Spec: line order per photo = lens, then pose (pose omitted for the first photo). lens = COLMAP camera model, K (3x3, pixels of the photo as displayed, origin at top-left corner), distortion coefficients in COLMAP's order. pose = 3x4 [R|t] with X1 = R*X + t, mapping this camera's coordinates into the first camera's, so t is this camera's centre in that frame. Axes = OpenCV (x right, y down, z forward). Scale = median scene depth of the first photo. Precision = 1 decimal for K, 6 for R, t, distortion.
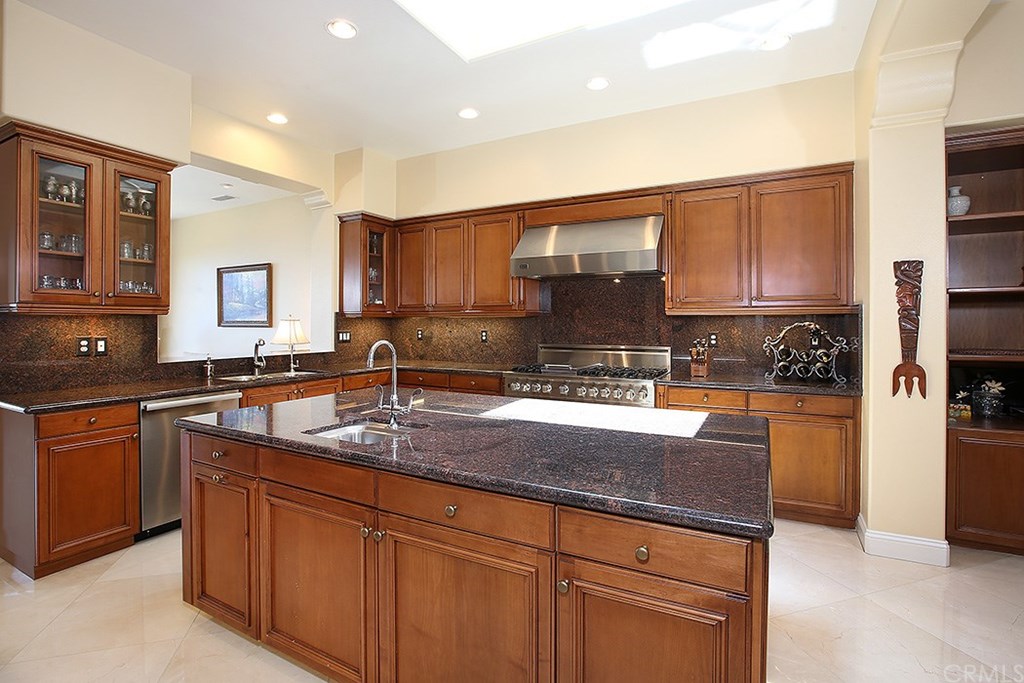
lens RADIAL K [[486.3, 0, 511.6], [0, 486.3, 323.0], [0, 0, 1]] dist [-0.035637, -0.000301]
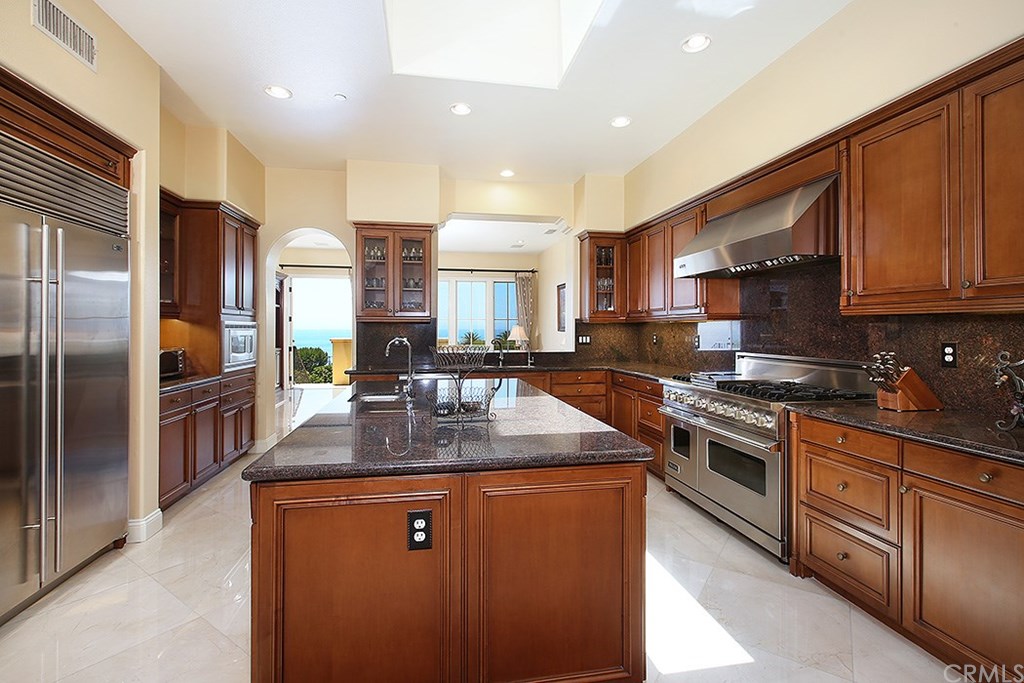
lens RADIAL K [[464.9, 0, 505.0], [0, 464.9, 327.9], [0, 0, 1]] dist [-0.001087, -0.001112]
pose [[0.616216, -0.000745, -0.787577, 0.436274], [-0.000948, 0.999998, -0.001688, 0.002151], [0.787577, 0.001787, 0.616214, 0.167070]]
